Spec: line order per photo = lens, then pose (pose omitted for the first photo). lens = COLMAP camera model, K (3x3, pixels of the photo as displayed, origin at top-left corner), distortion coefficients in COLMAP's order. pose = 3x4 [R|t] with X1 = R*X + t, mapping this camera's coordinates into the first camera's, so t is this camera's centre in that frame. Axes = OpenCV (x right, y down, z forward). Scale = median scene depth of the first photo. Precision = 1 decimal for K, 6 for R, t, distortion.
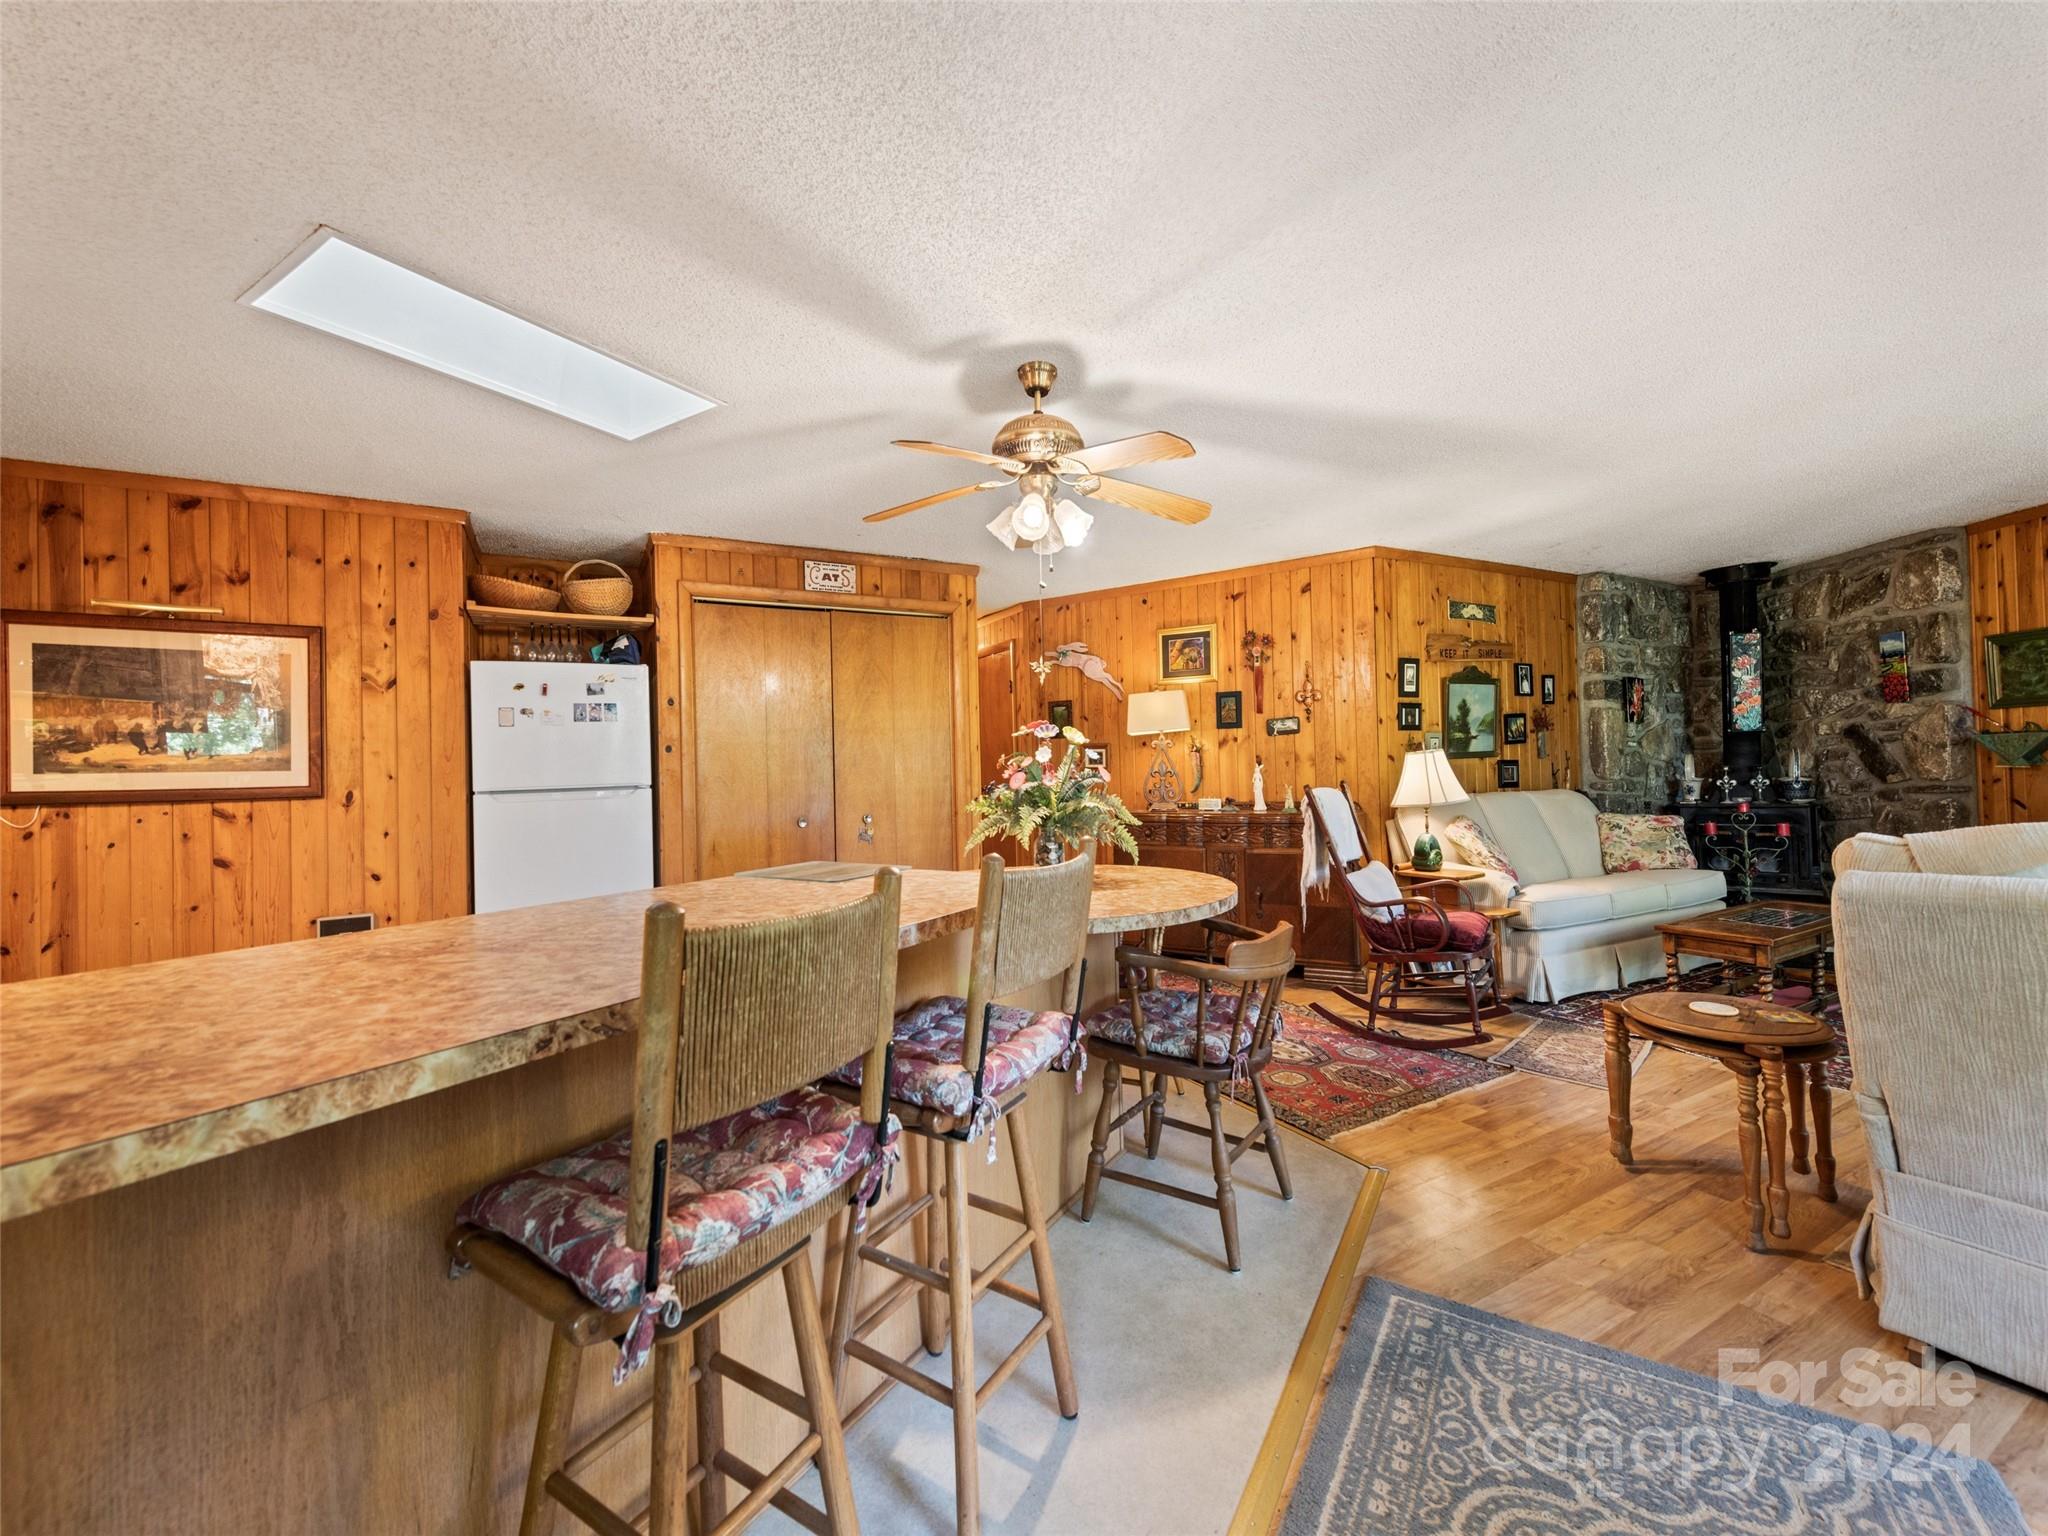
lens RADIAL K [[803.4, 0, 1024.0], [0, 803.4, 768.0], [0, 0, 1]] dist [0.007022, -0.000937]
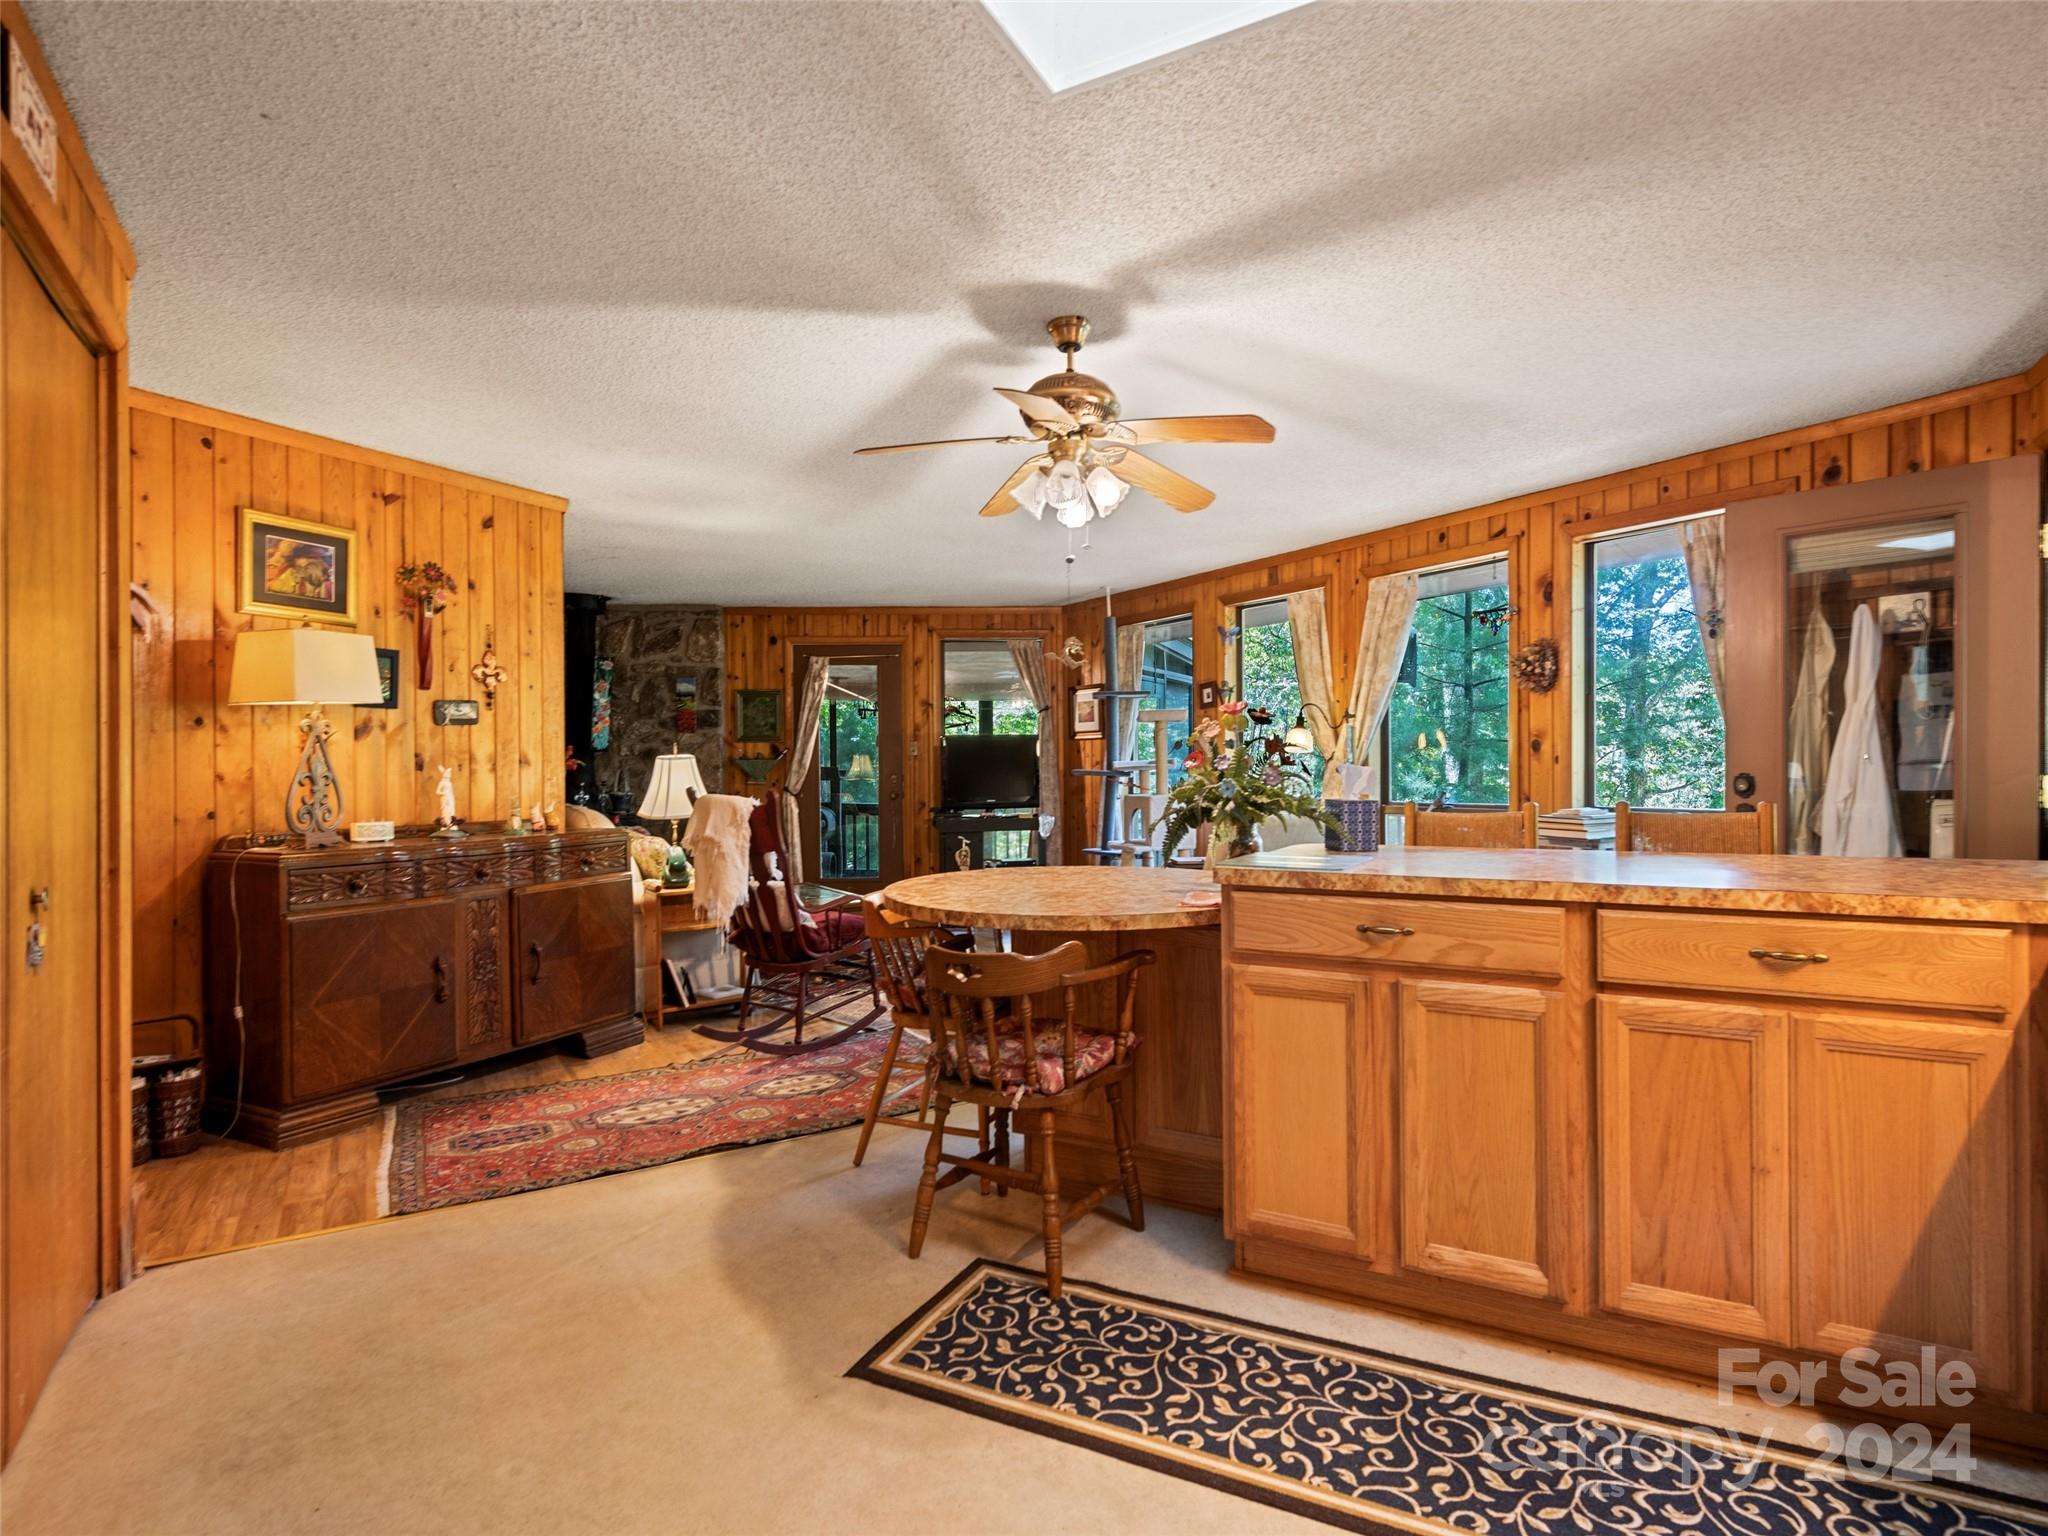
lens RADIAL K [[1046.3, 0, 1008.4], [0, 1046.3, 780.5], [0, 0, 1]] dist [0.001954, 0.000229]
pose [[-0.051377, 0.015777, 0.998555, -0.575021], [0.004469, 0.999869, -0.015568, 0.021796], [-0.998669, 0.003663, -0.051441, 0.560446]]
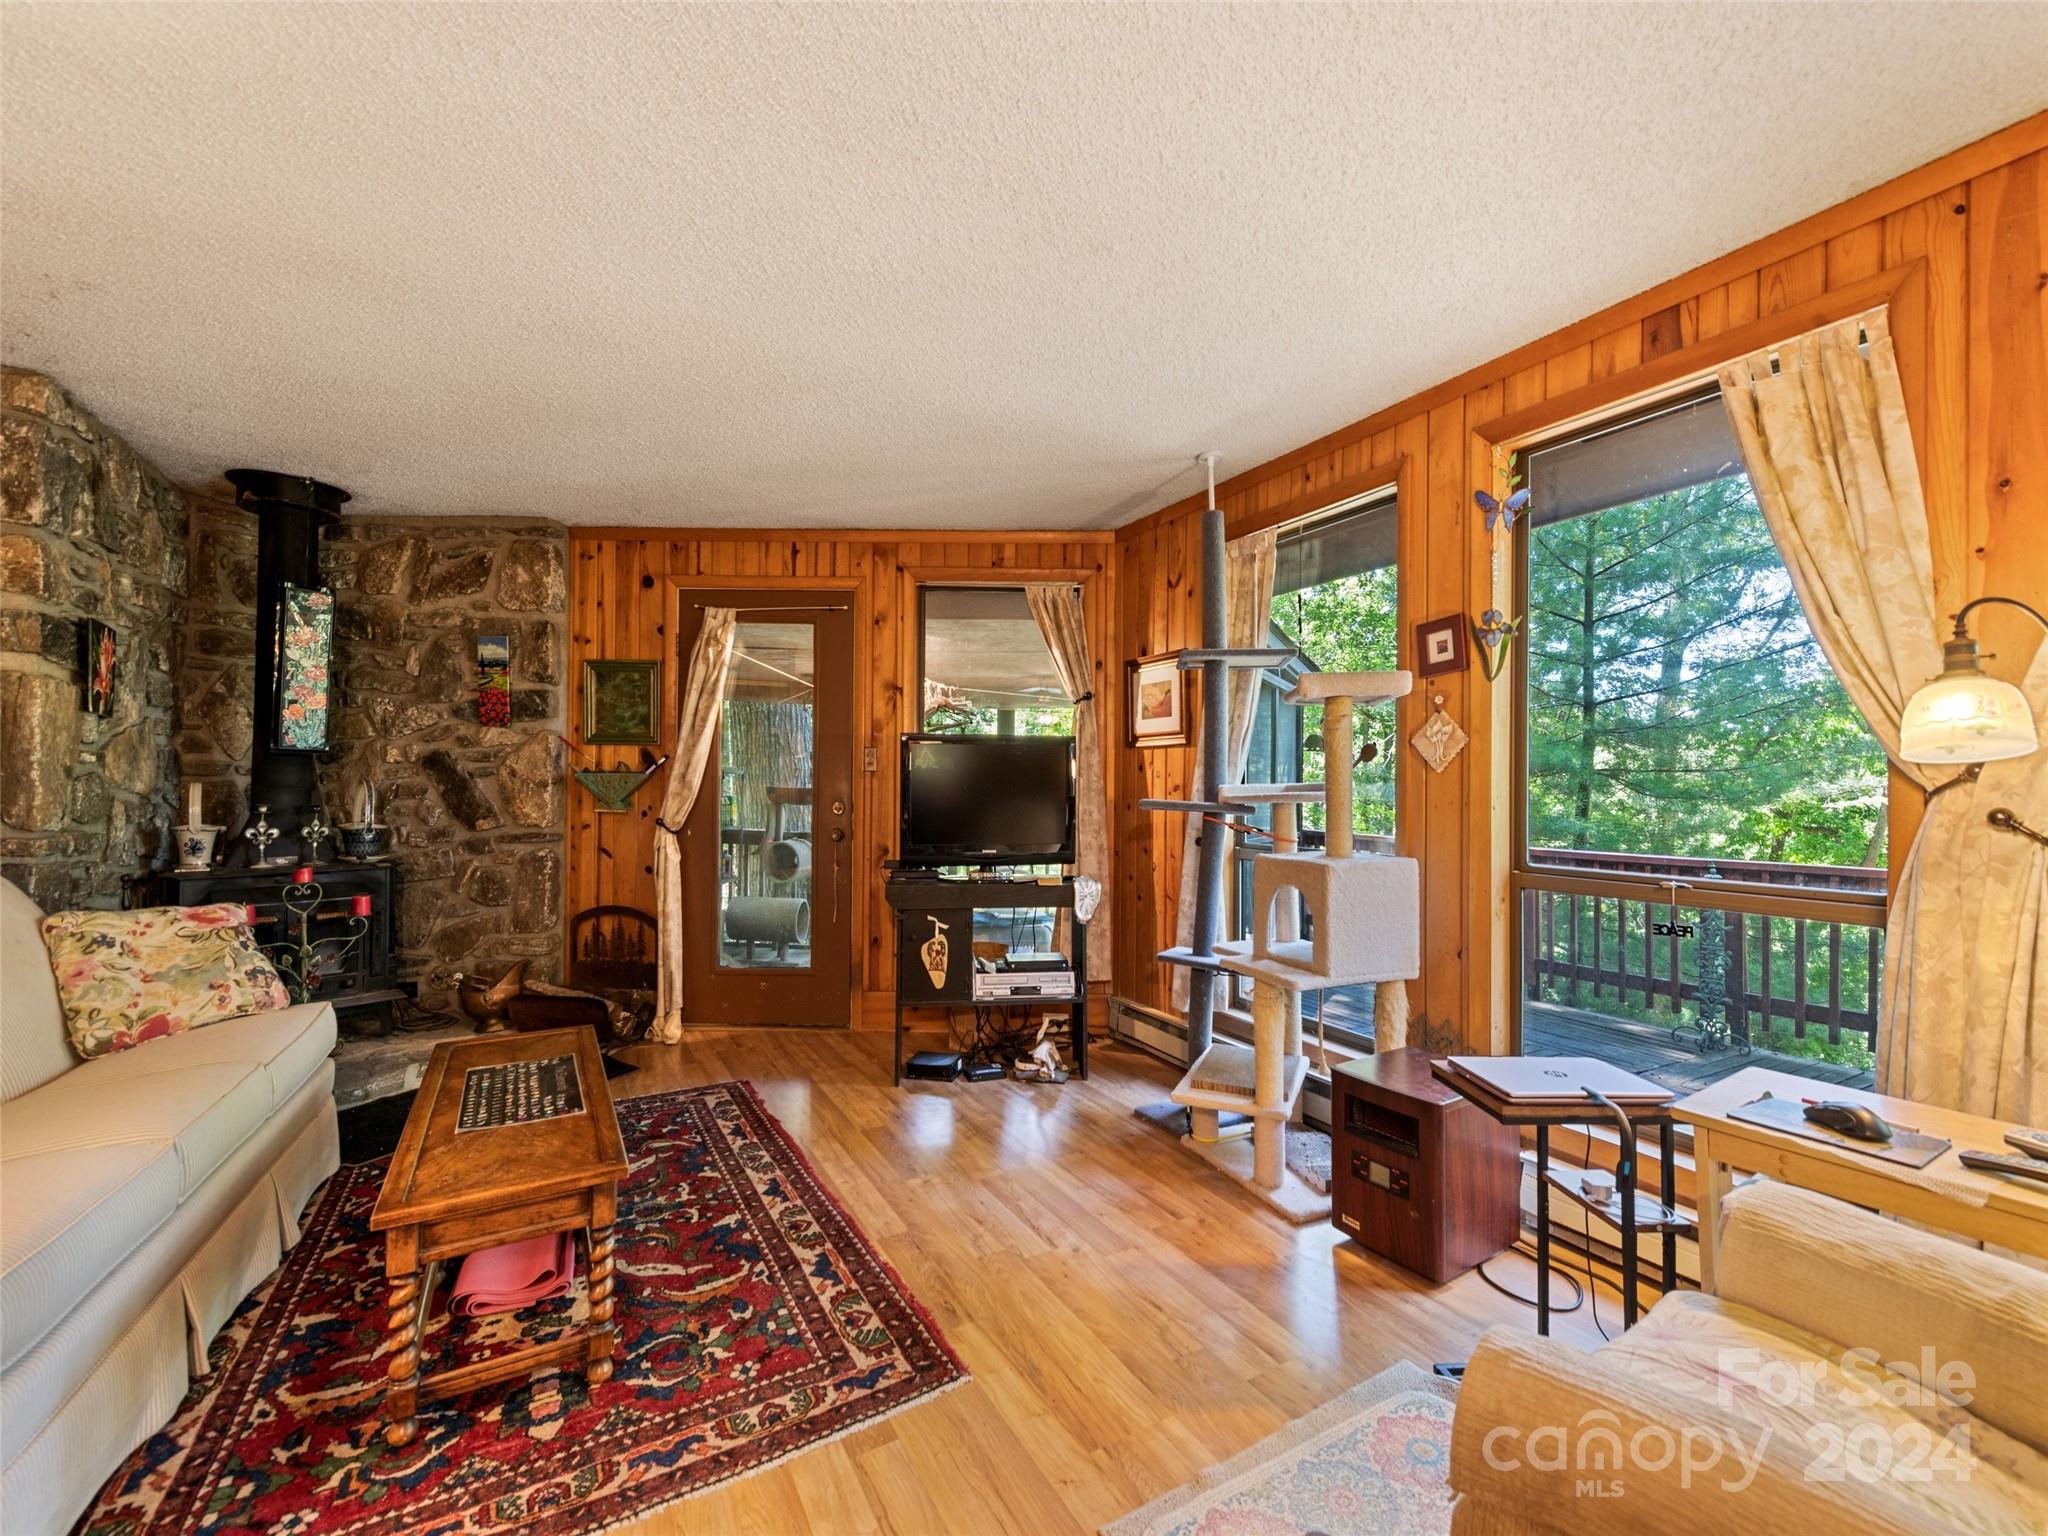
lens RADIAL K [[837.2, 0, 1022.1], [0, 837.2, 785.4], [0, 0, 1]] dist [0.009435, -0.004394]
pose [[-0.025142, 0.036038, 0.999034, 0.256711], [-0.013776, 0.999243, -0.036392, -0.002259], [-0.999589, -0.014677, -0.024627, 0.497696]]
